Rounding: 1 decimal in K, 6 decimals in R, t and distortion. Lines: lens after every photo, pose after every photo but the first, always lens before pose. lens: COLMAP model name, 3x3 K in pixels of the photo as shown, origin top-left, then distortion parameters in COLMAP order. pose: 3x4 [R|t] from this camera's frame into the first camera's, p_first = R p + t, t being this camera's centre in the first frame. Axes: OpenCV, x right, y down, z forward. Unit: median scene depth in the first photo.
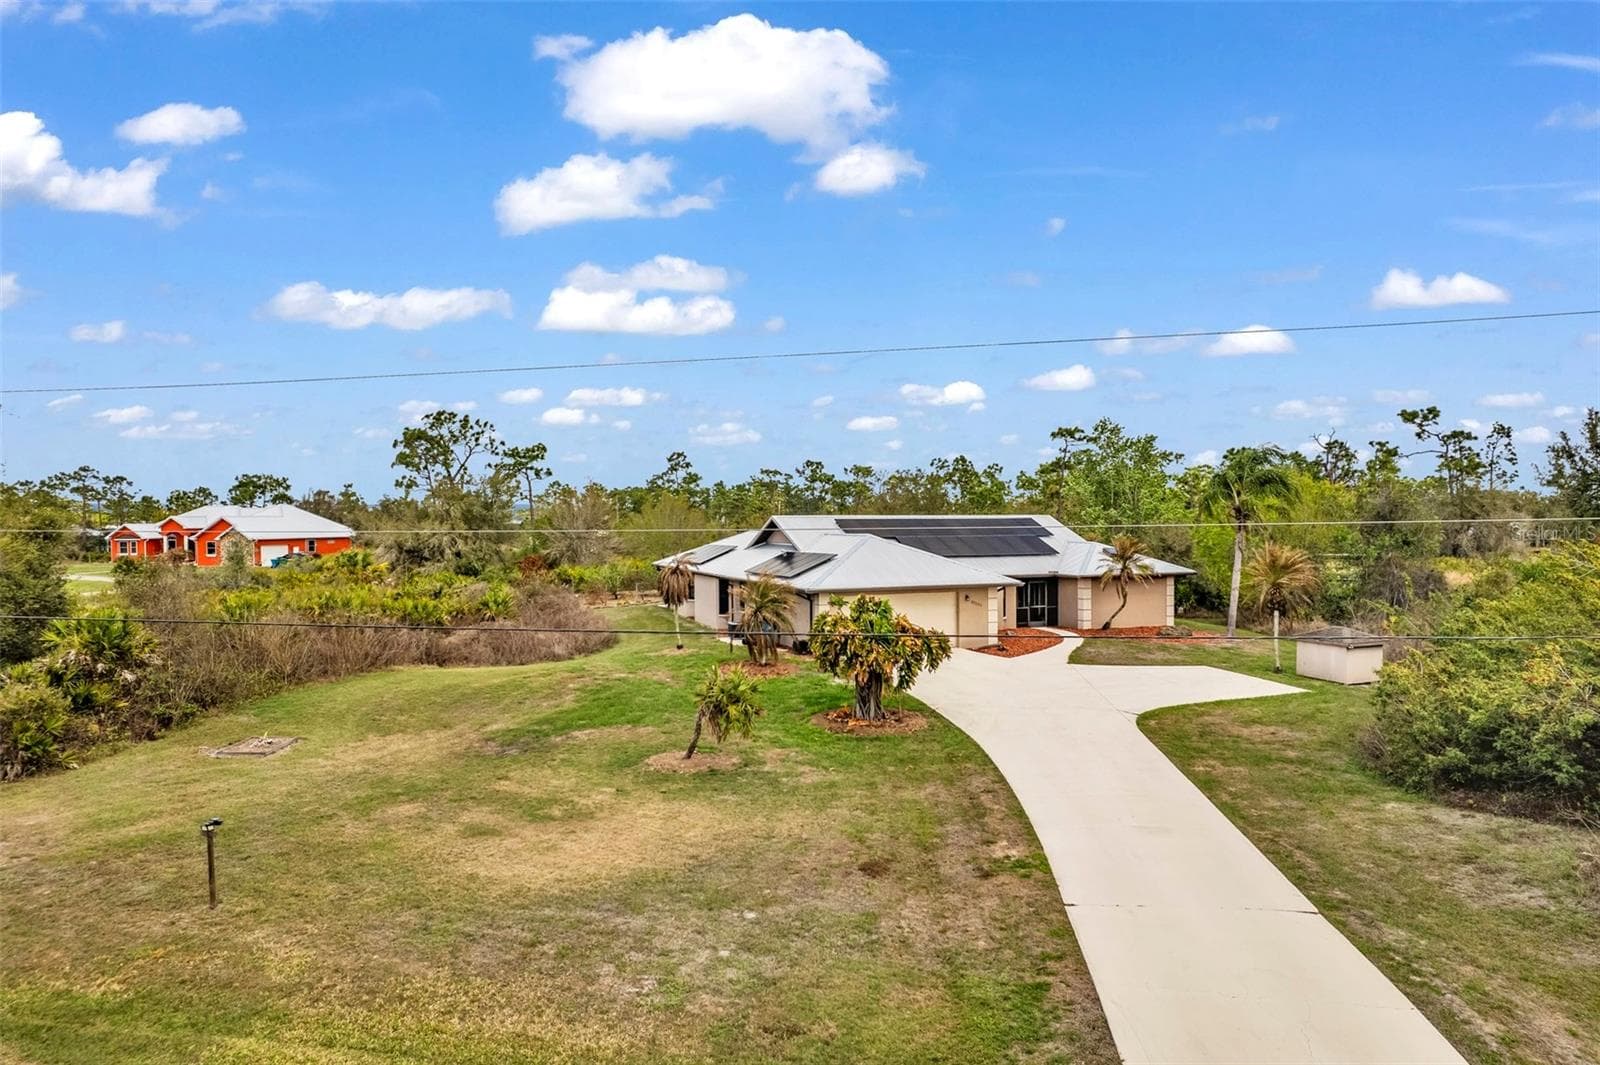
lens RADIAL K [[1031.0, 0, 803.1], [0, 1031.0, 533.3], [0, 0, 1]] dist [-0.079087, 0.079196]
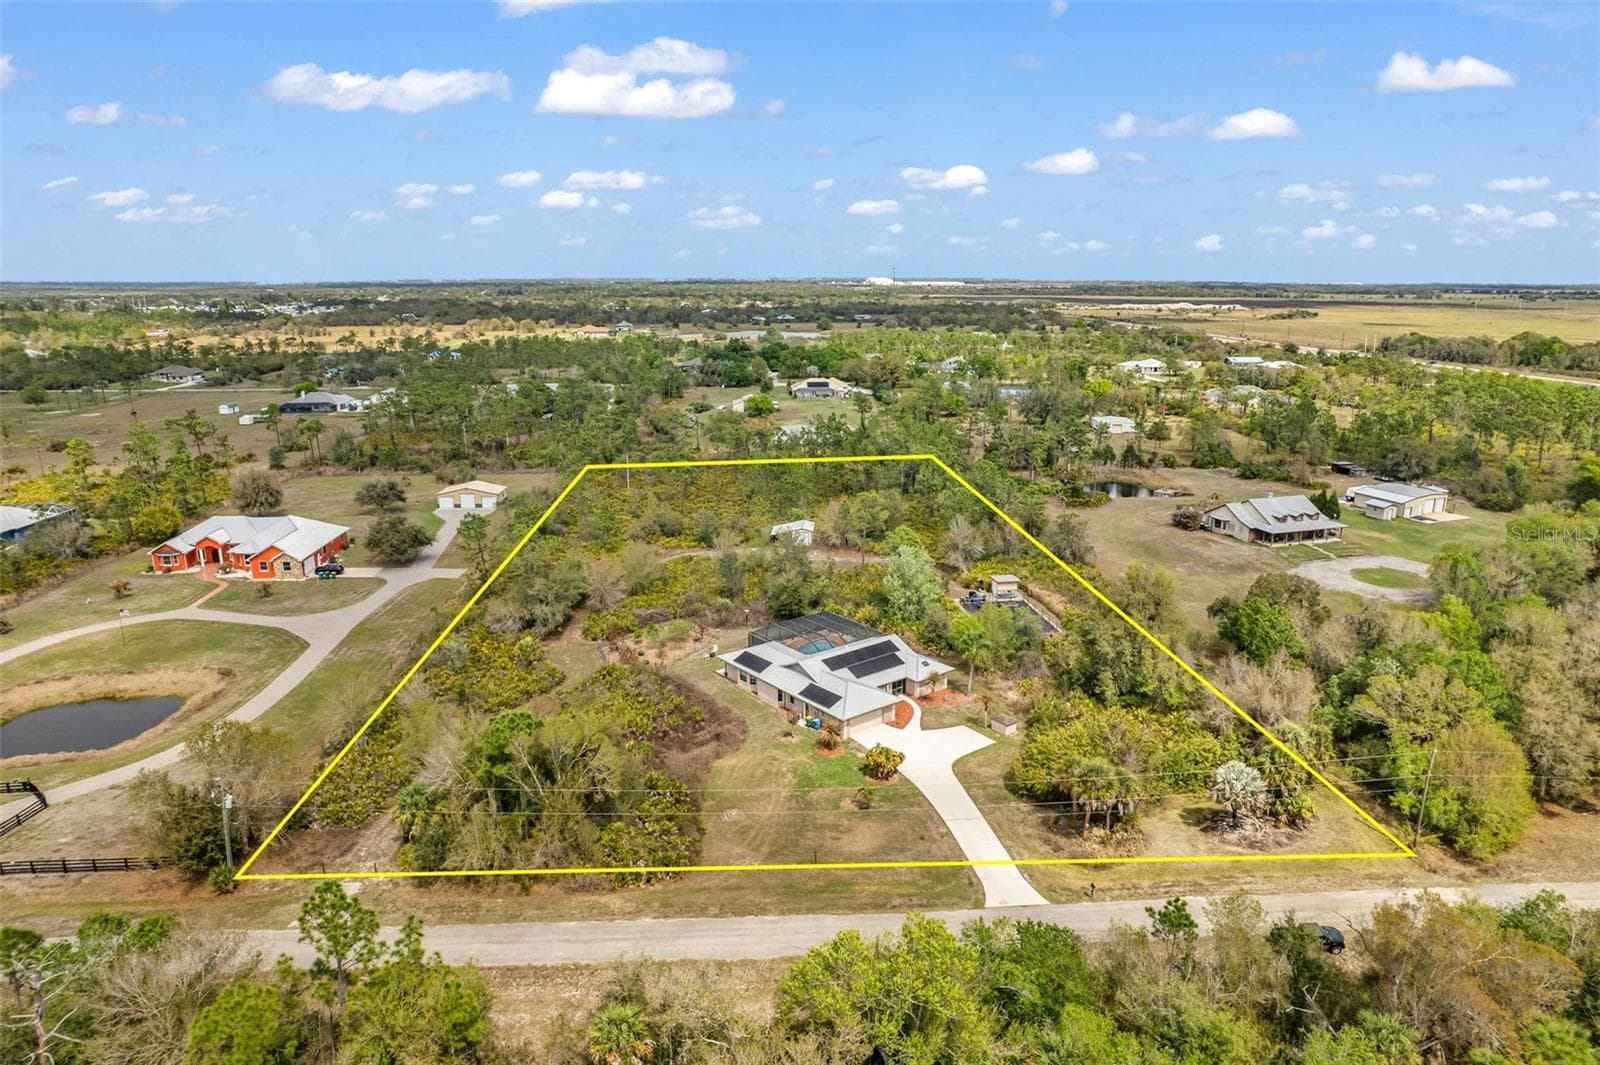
lens RADIAL K [[1051.6, 0, 807.7], [0, 1051.6, 541.3], [0, 0, 1]] dist [-0.085198, 0.081280]
pose [[0.956259, -0.068180, 0.284466, -0.784346], [-0.001997, 0.970914, 0.239419, -1.000856], [-0.292516, -0.229515, 0.928309, -1.423764]]
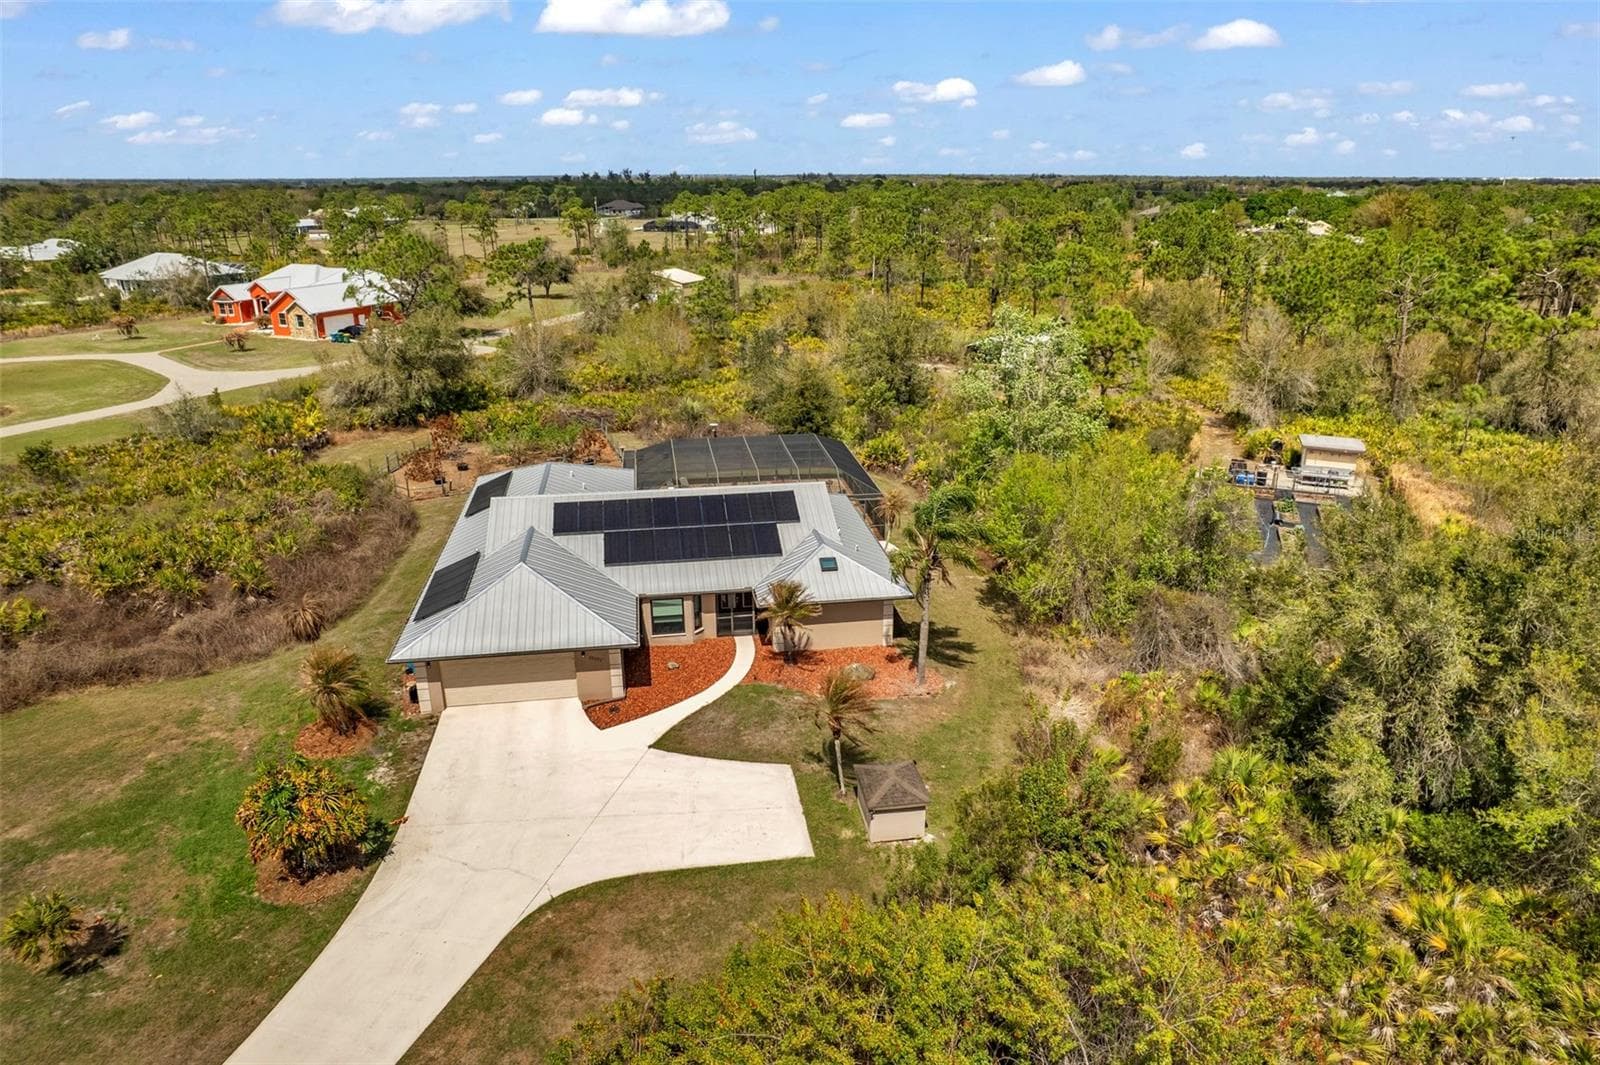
lens RADIAL K [[1051.6, 0, 807.7], [0, 1051.6, 541.3], [0, 0, 1]] dist [-0.085198, 0.081280]
pose [[0.976731, 0.074780, -0.201010, 0.513687], [-0.005929, 0.946299, 0.323237, -0.330955], [0.214388, -0.314524, 0.924723, 0.150779]]
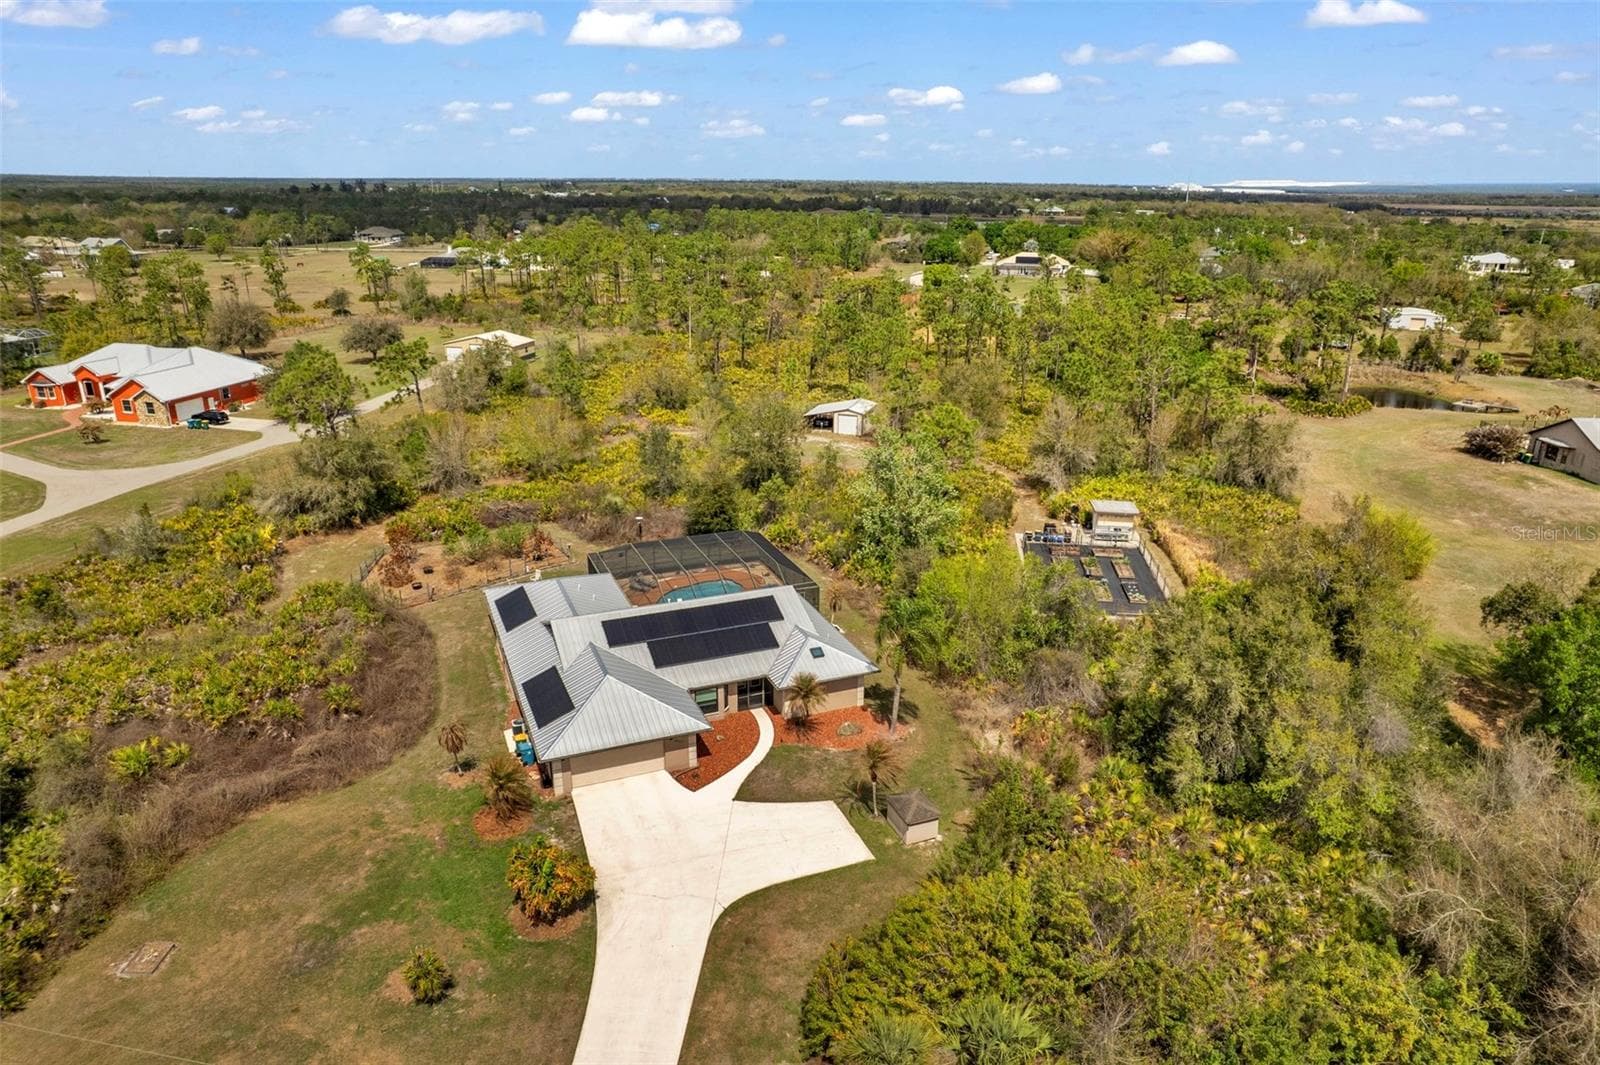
lens RADIAL K [[1051.6, 0, 807.7], [0, 1051.6, 541.3], [0, 0, 1]] dist [-0.085198, 0.081280]
pose [[0.999651, 0.007727, 0.025267, 0.279546], [-0.015398, 0.947484, 0.319431, -0.580423], [-0.021472, -0.319709, 0.947272, -0.213469]]
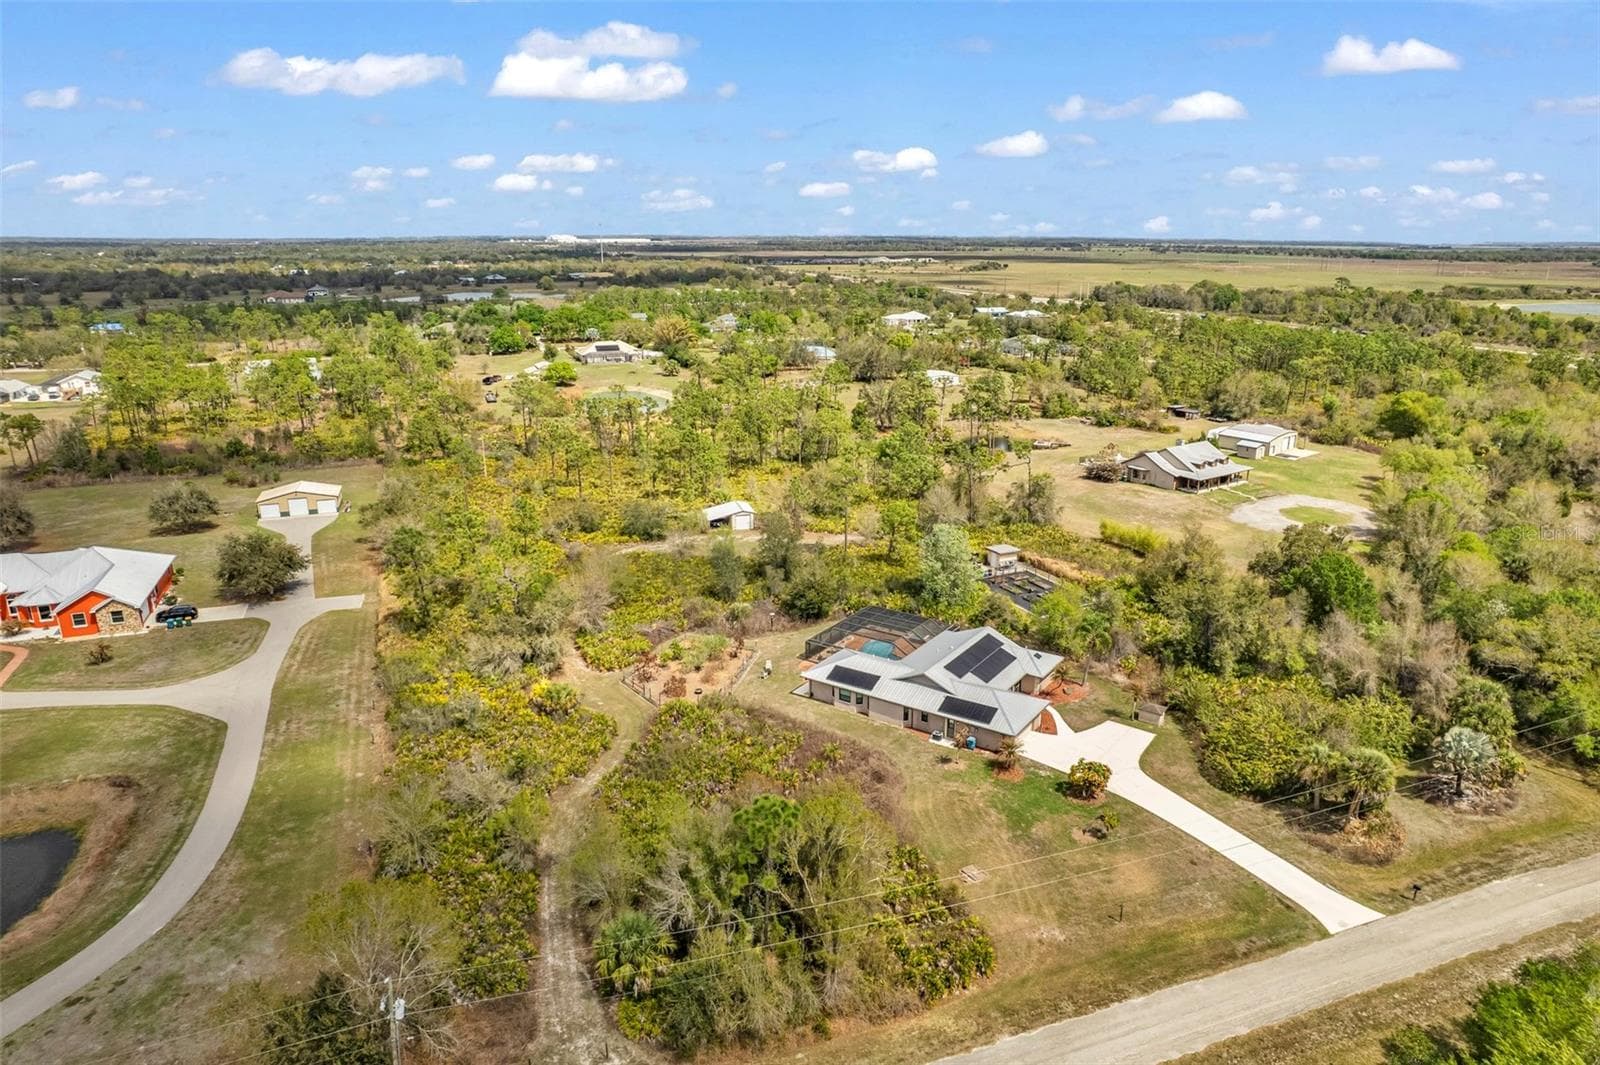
lens RADIAL K [[1051.6, 0, 807.7], [0, 1051.6, 541.3], [0, 0, 1]] dist [-0.085198, 0.081280]
pose [[0.823082, -0.156502, 0.545934, -1.515471], [-0.000260, 0.961177, 0.275932, -0.969166], [-0.567923, -0.227256, 0.791087, -0.570127]]
